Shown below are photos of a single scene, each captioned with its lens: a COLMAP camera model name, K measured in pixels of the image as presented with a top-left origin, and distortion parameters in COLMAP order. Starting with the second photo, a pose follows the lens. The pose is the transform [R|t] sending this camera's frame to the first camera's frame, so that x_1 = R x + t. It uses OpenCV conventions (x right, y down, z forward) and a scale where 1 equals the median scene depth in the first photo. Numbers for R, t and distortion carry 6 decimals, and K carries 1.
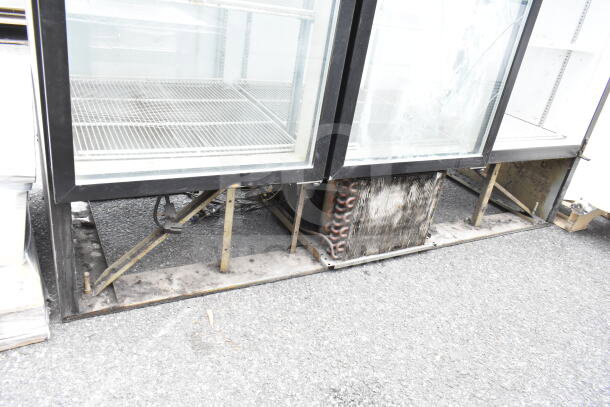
lens RADIAL K [[460.3, 0, 302.8], [0, 460.3, 202.9], [0, 0, 1]] dist [-0.024907, 0.000655]
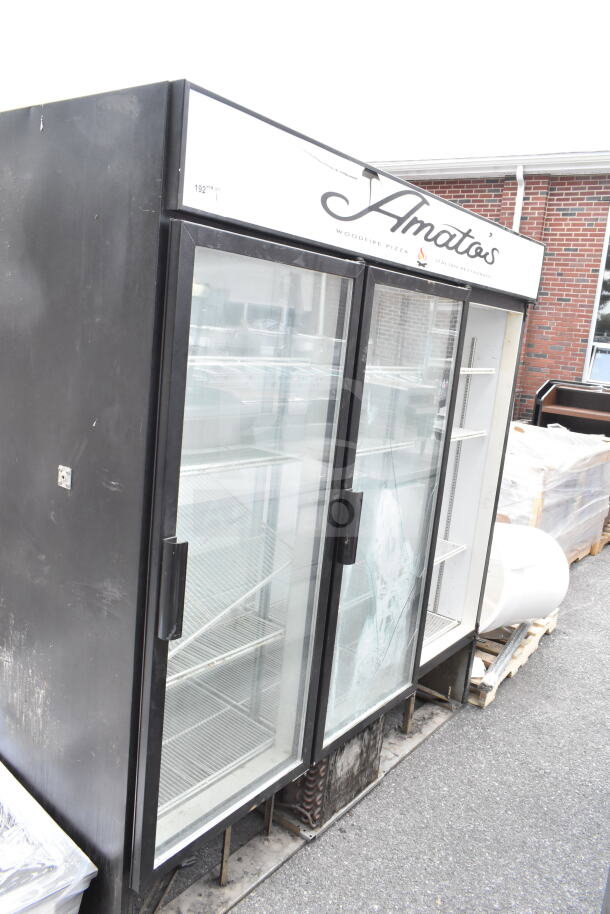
lens RADIAL K [[689.7, 0, 306.9], [0, 689.7, 457.8], [0, 0, 1]] dist [-0.024907, 0.000655]
pose [[0.914858, -0.126858, 0.383330, -0.409542], [0.206380, 0.962896, -0.173890, -0.395434], [-0.347048, 0.238196, 0.907094, -0.544860]]
